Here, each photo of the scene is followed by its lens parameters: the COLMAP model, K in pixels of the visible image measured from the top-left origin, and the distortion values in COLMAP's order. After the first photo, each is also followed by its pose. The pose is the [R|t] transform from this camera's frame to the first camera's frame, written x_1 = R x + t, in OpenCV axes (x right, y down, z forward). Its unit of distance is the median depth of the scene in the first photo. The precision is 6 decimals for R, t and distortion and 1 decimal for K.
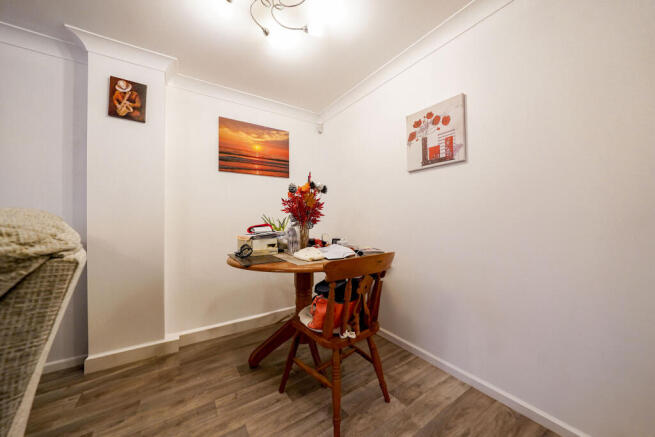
lens RADIAL K [[229.2, 0, 322.9], [0, 229.2, 218.8], [0, 0, 1]] dist [-0.018754, -0.000055]
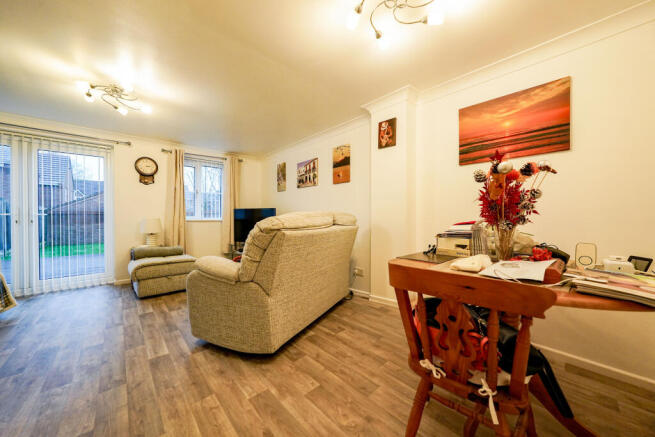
lens RADIAL K [[229.2, 0, 322.9], [0, 229.2, 218.8], [0, 0, 1]] dist [-0.018754, -0.000055]
pose [[0.150163, 0.021706, -0.988423, 0.537735], [0.004856, 0.999731, 0.022692, -0.010284], [0.988649, -0.008207, 0.150017, 0.353409]]
